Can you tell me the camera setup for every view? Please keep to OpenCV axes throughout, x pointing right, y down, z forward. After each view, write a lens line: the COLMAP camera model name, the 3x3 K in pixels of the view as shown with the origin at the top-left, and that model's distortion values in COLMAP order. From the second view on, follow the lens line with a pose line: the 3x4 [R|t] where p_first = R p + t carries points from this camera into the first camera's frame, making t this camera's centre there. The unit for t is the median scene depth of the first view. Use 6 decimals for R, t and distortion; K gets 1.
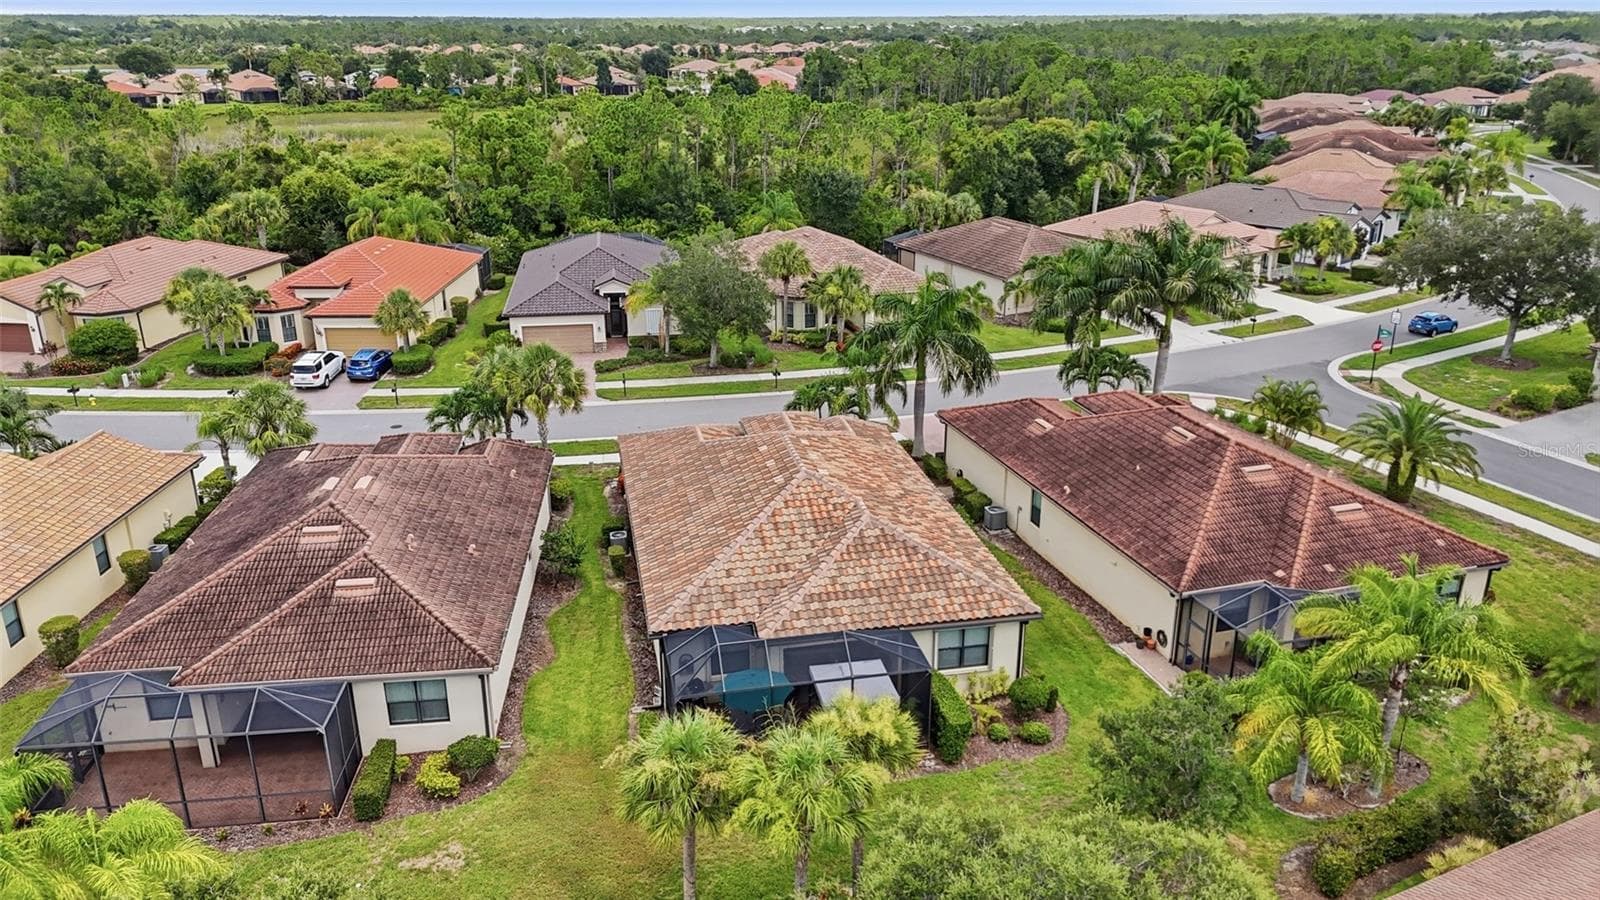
lens RADIAL K [[1179.0, 0, 804.9], [0, 1179.0, 449.8], [0, 0, 1]] dist [0.068122, -0.060481]
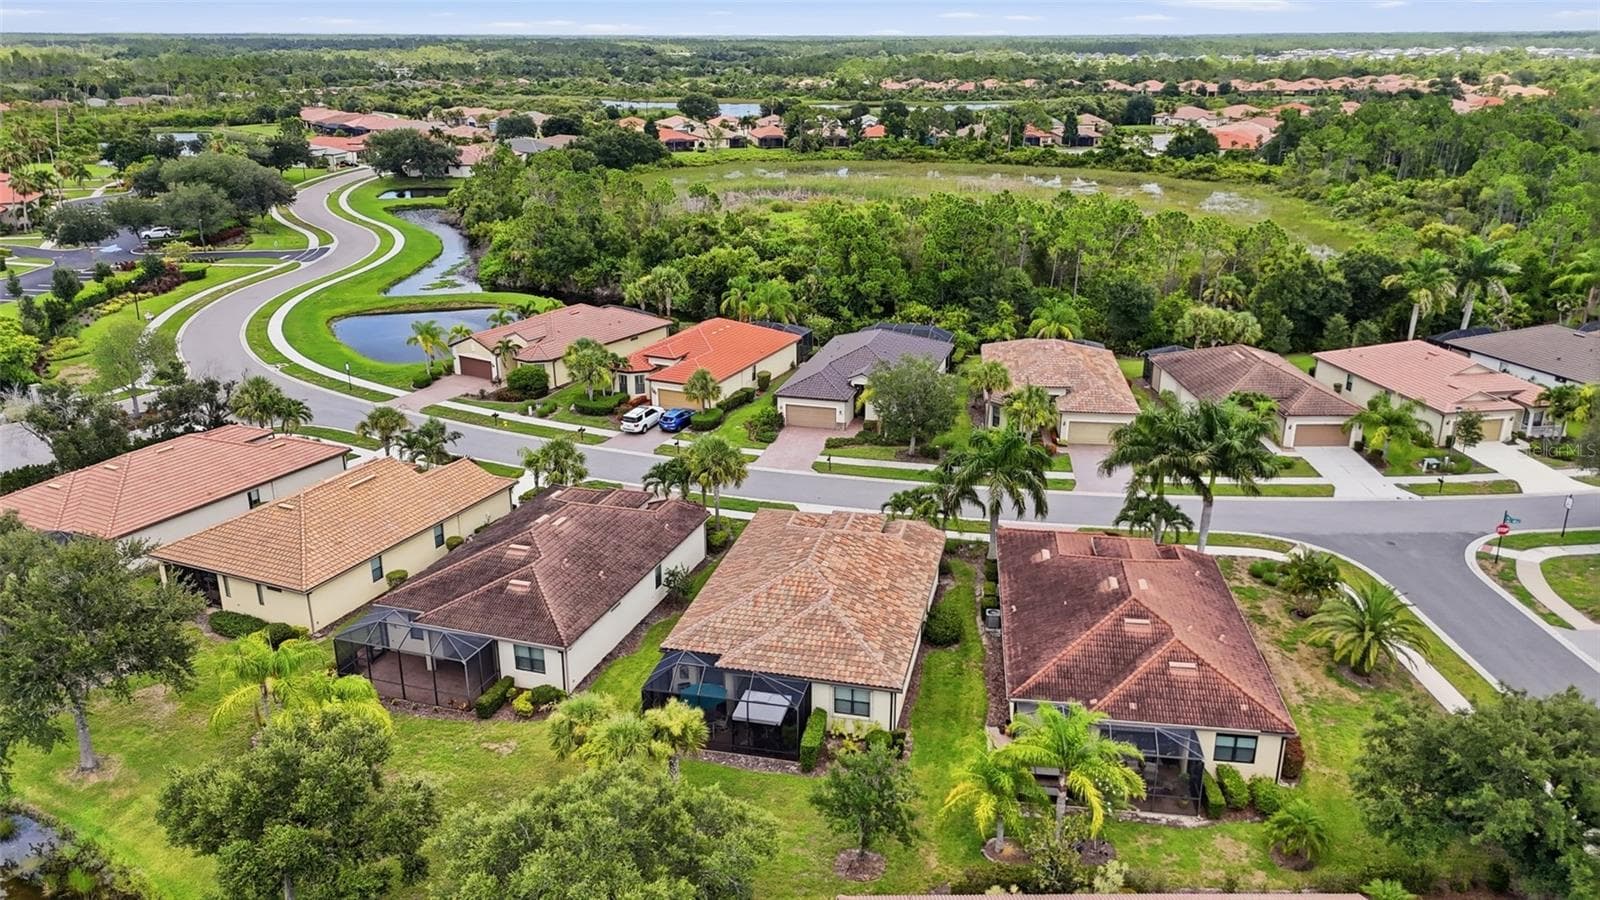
lens RADIAL K [[1174.4, 0, 803.7], [0, 1174.4, 449.6], [0, 0, 1]] dist [0.104355, -0.145918]
pose [[0.907757, 0.139967, -0.395457, 0.322194], [-0.144606, 0.989322, 0.018220, -0.084963], [0.393784, 0.040646, 0.918304, -0.206298]]
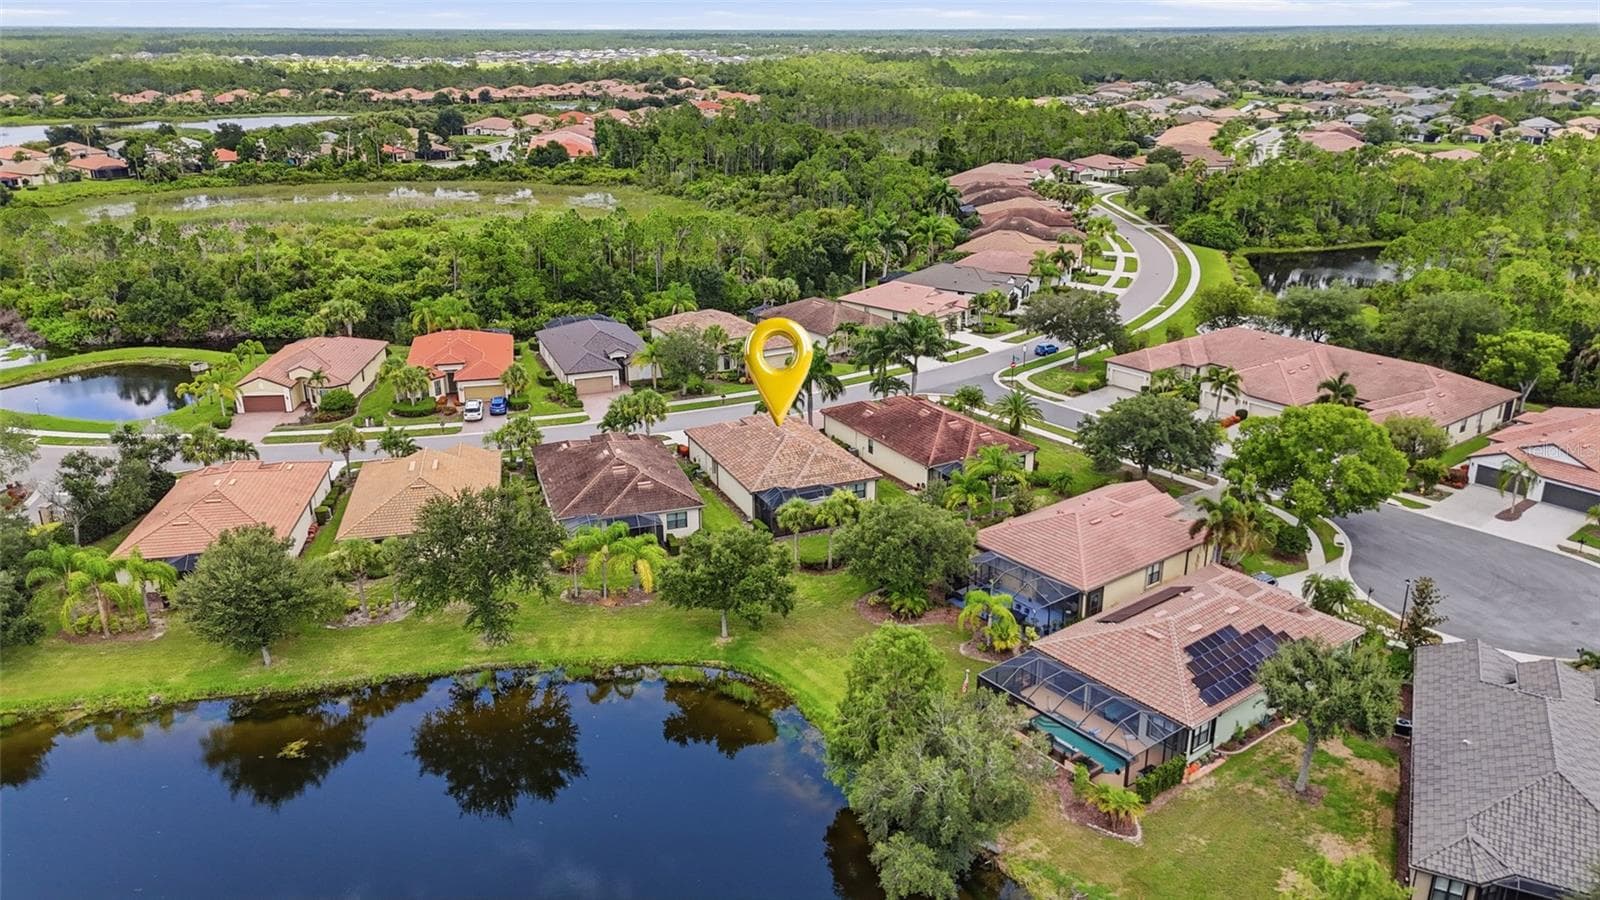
lens RADIAL K [[1179.0, 0, 804.9], [0, 1179.0, 449.8], [0, 0, 1]] dist [0.068122, -0.060481]
pose [[0.976863, -0.071824, 0.201443, -0.282337], [0.073266, 0.997312, 0.000297, 0.030632], [-0.200923, 0.014468, 0.979500, -0.893766]]
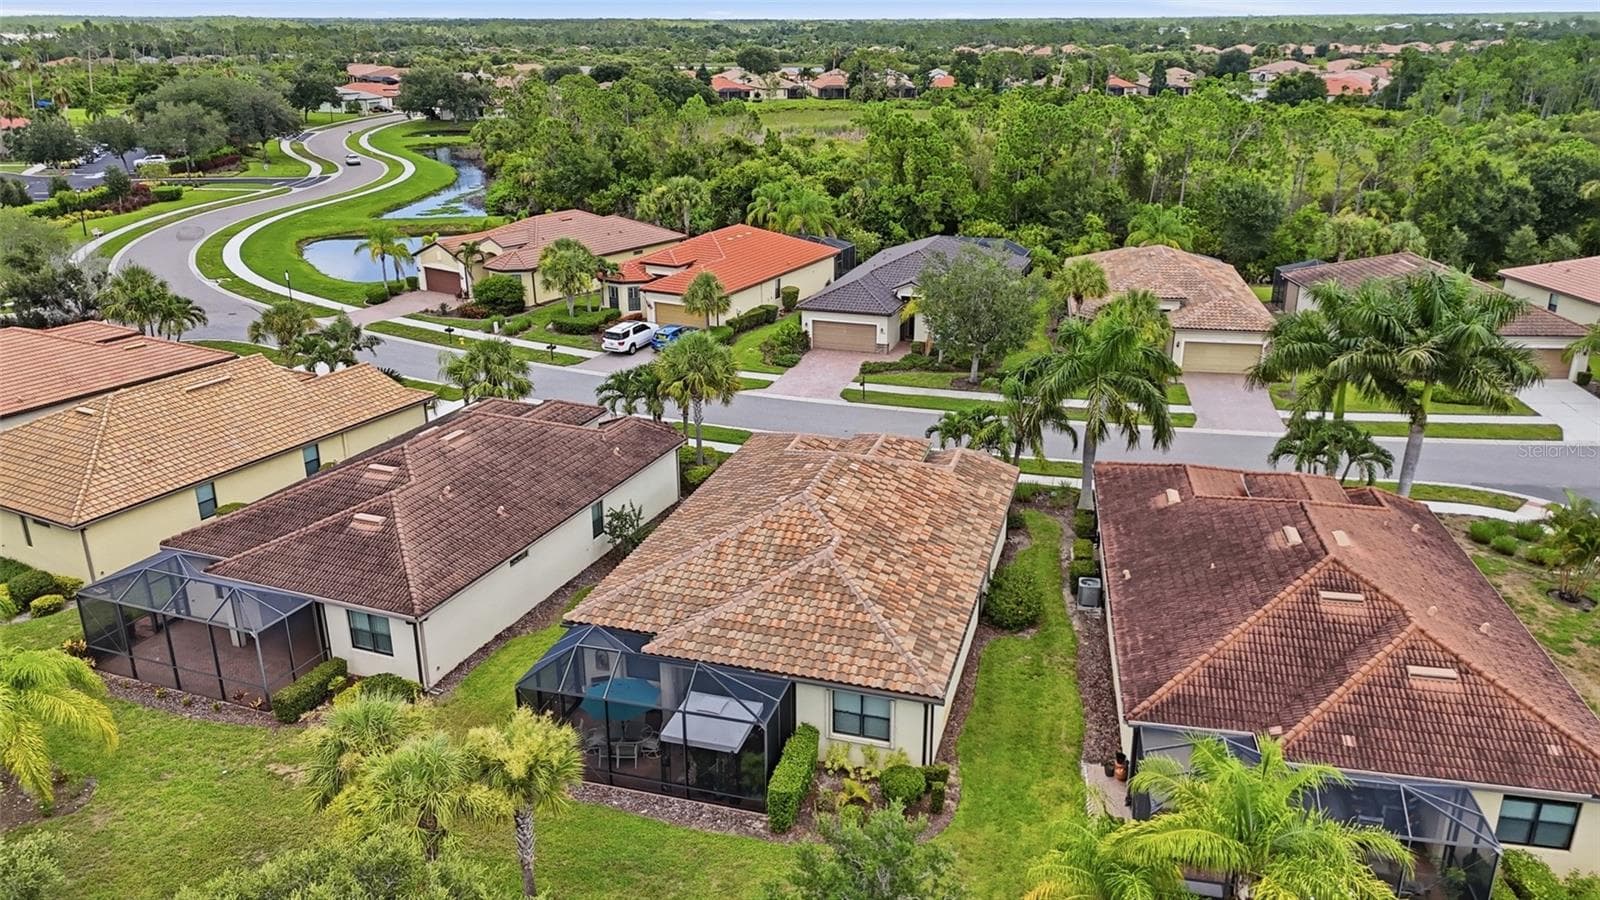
lens RADIAL K [[1178.7, 0, 804.7], [0, 1178.7, 447.2], [0, 0, 1]] dist [0.079708, -0.073829]
pose [[0.882380, 0.159735, -0.442596, 0.240872], [-0.160870, 0.986346, 0.035259, -0.031119], [0.442184, 0.040089, 0.896028, 0.083703]]
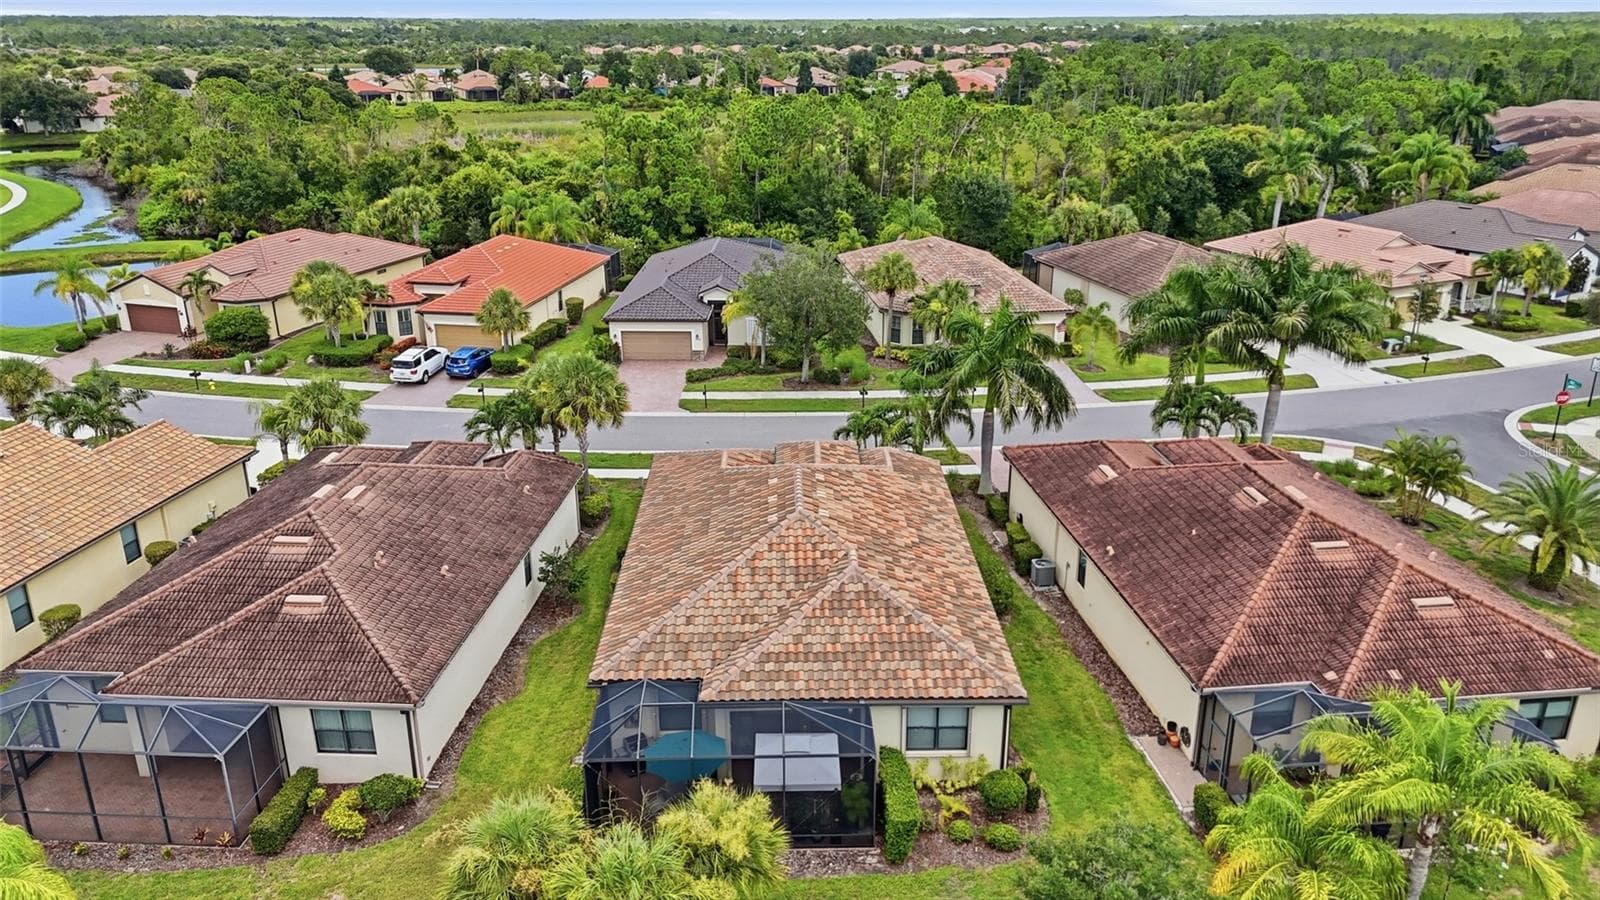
lens RADIAL K [[1179.0, 0, 804.9], [0, 1179.0, 449.8], [0, 0, 1]] dist [0.068122, -0.060481]
pose [[0.983649, 0.061233, -0.169365, 0.090331], [-0.061328, 0.998107, 0.004680, -0.019966], [0.169331, 0.005784, 0.985542, 0.056509]]
